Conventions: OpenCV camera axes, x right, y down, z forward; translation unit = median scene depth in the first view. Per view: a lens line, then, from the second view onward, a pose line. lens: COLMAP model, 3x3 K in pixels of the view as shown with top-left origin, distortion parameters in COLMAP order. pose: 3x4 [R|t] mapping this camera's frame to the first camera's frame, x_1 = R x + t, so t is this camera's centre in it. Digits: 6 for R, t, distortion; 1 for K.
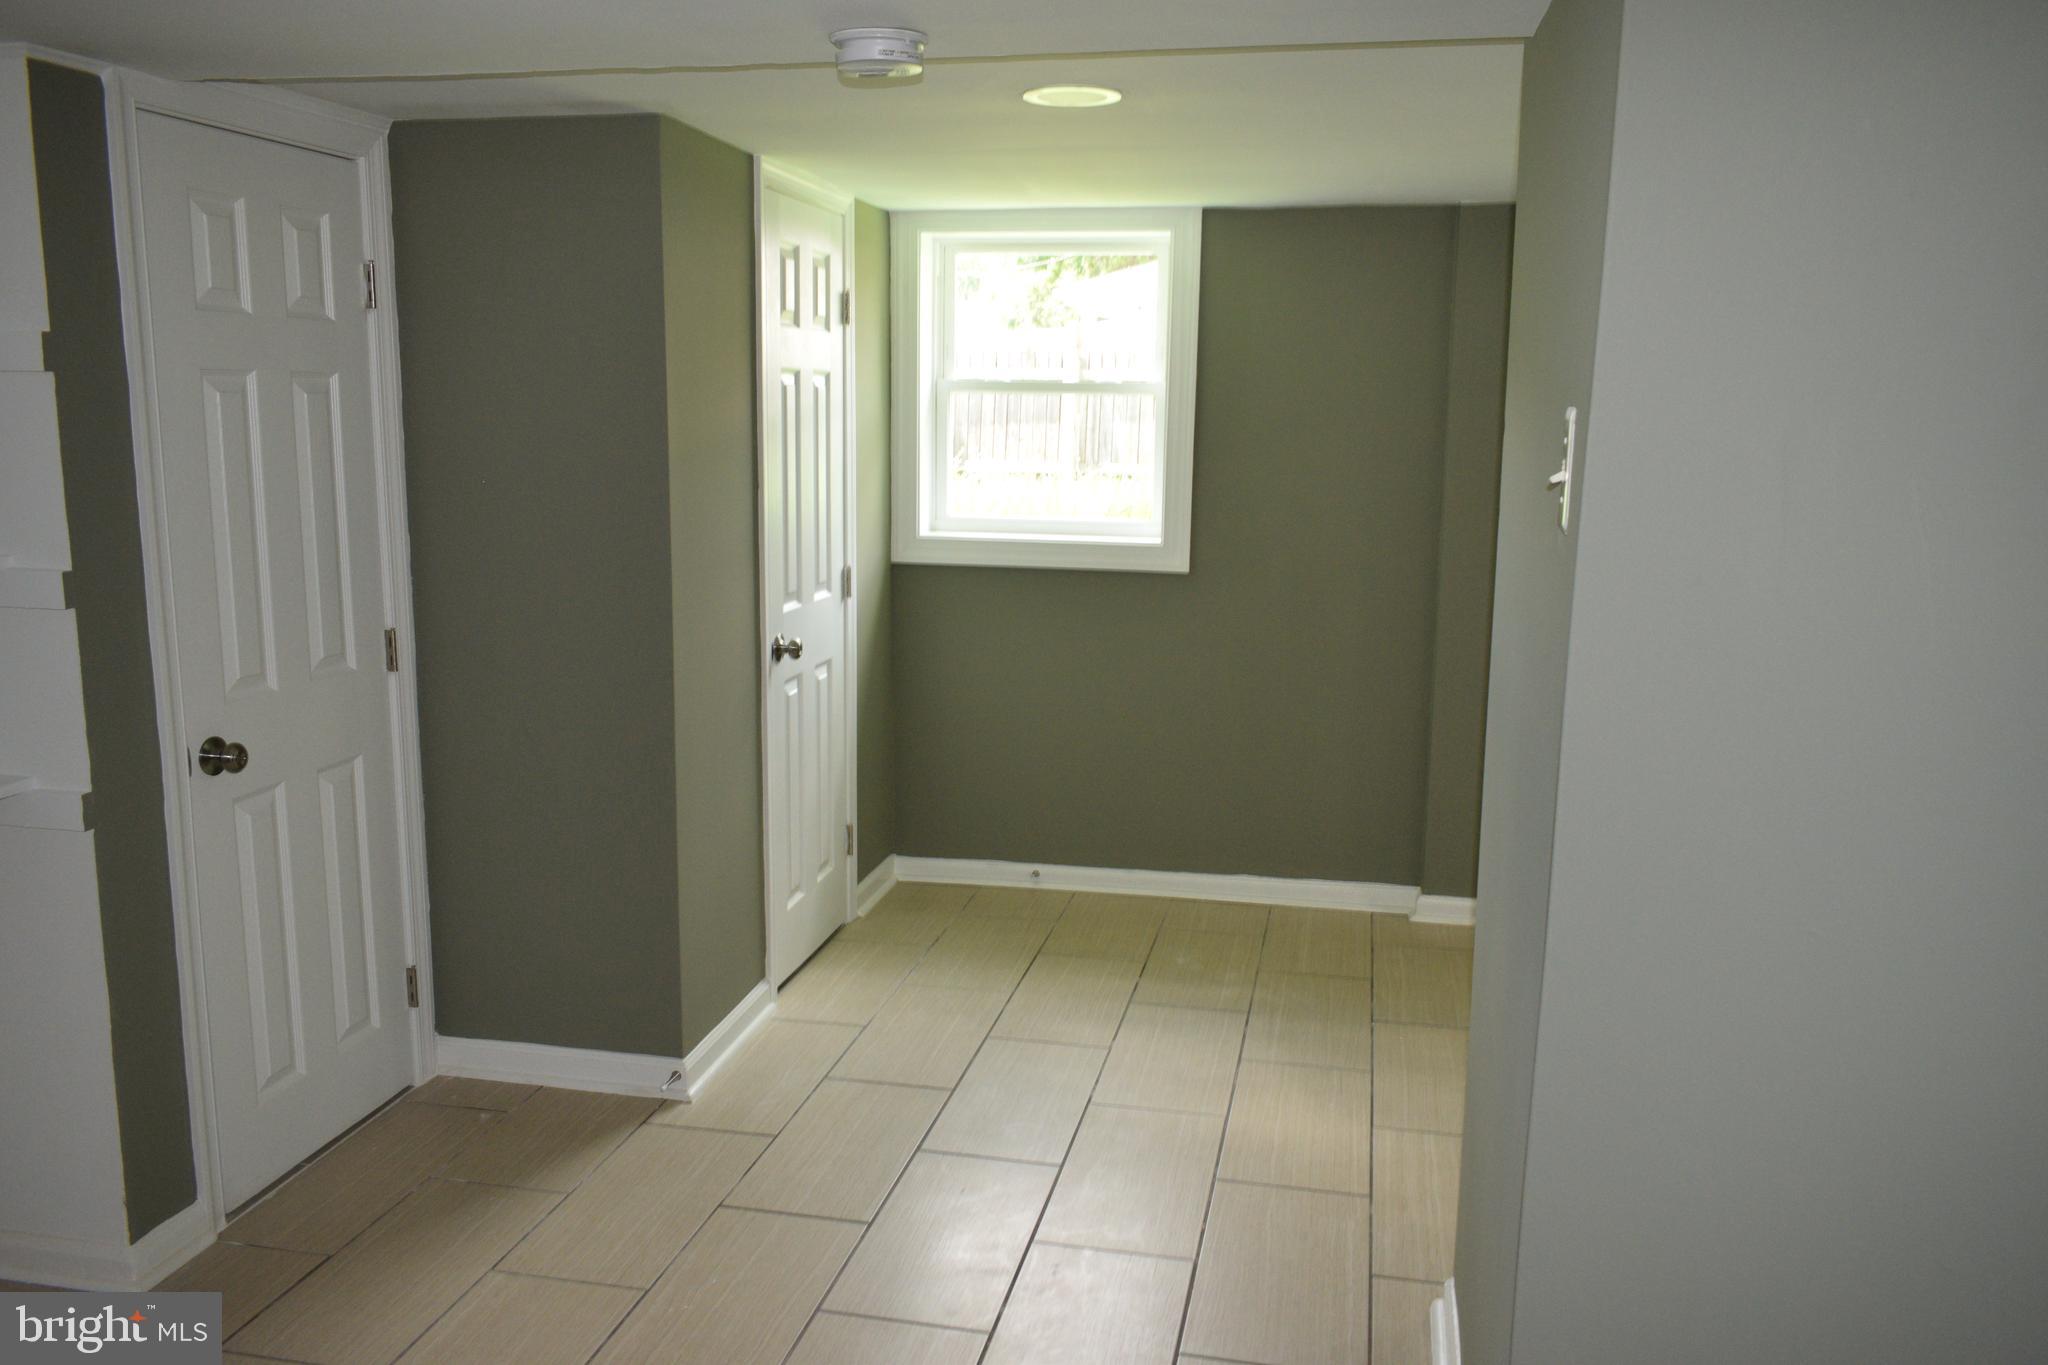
lens RADIAL K [[1583.4, 0, 1030.3], [0, 1583.4, 674.2], [0, 0, 1]] dist [-0.010229, -0.001659]
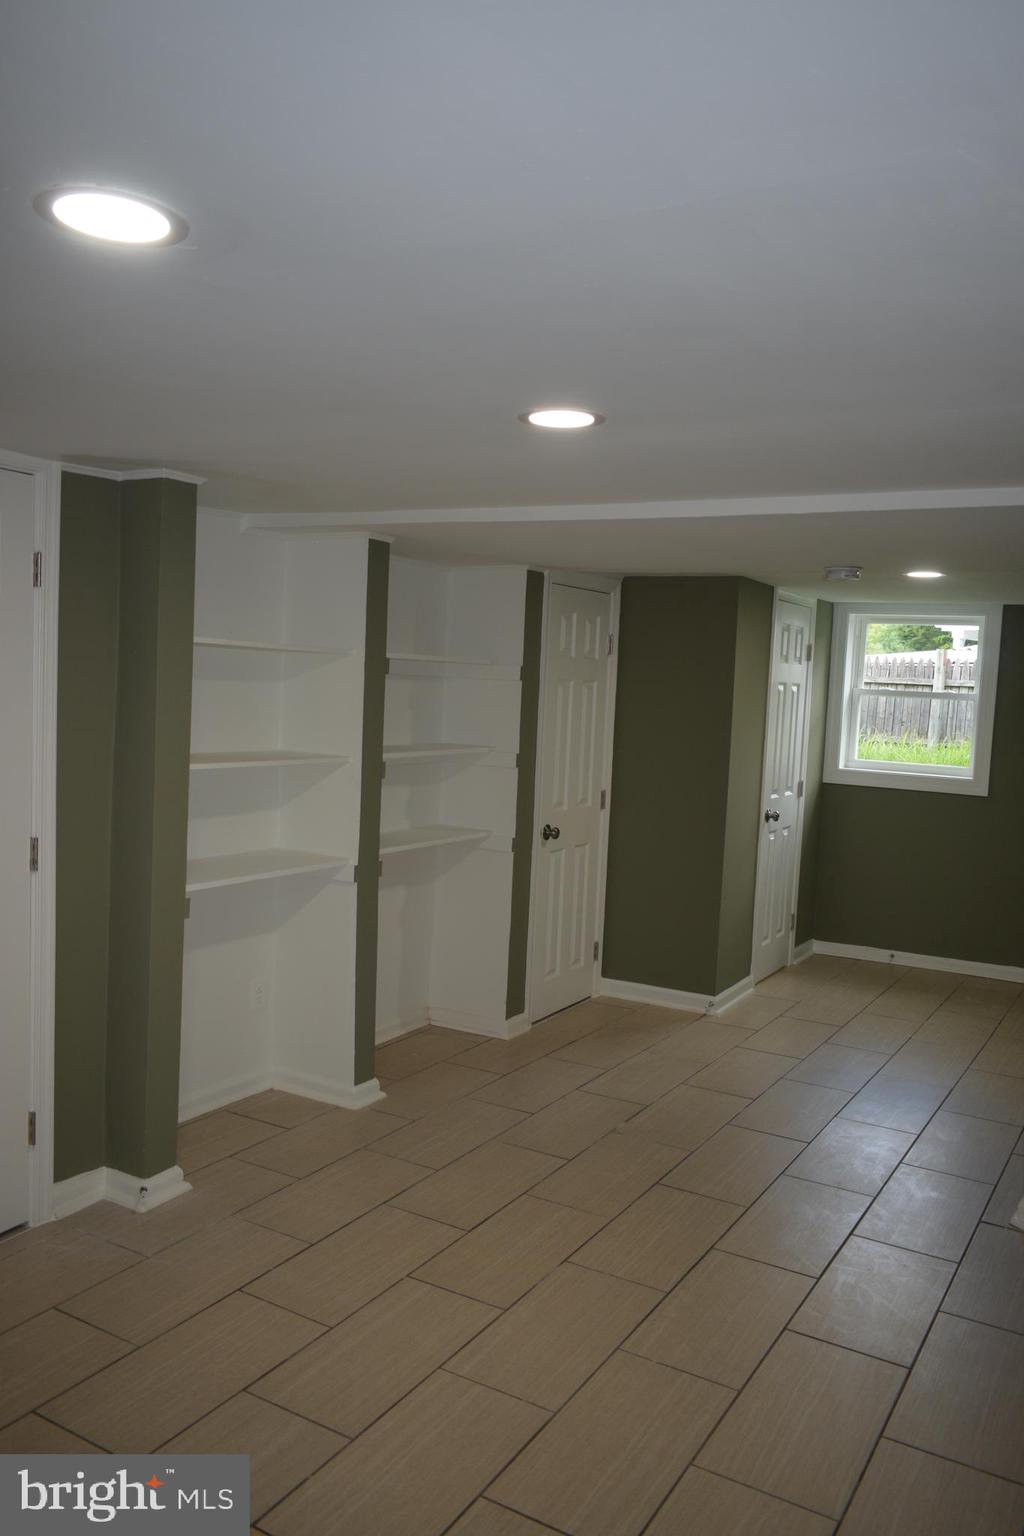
lens RADIAL K [[1187.5, 0, 523.7], [0, 1187.5, 774.4], [0, 0, 1]] dist [-0.010229, -0.001659]
pose [[0.948380, 0.054653, -0.312391, 0.019884], [-0.085097, 0.992770, -0.084659, 0.085330], [0.305505, 0.106872, 0.946174, -0.551653]]
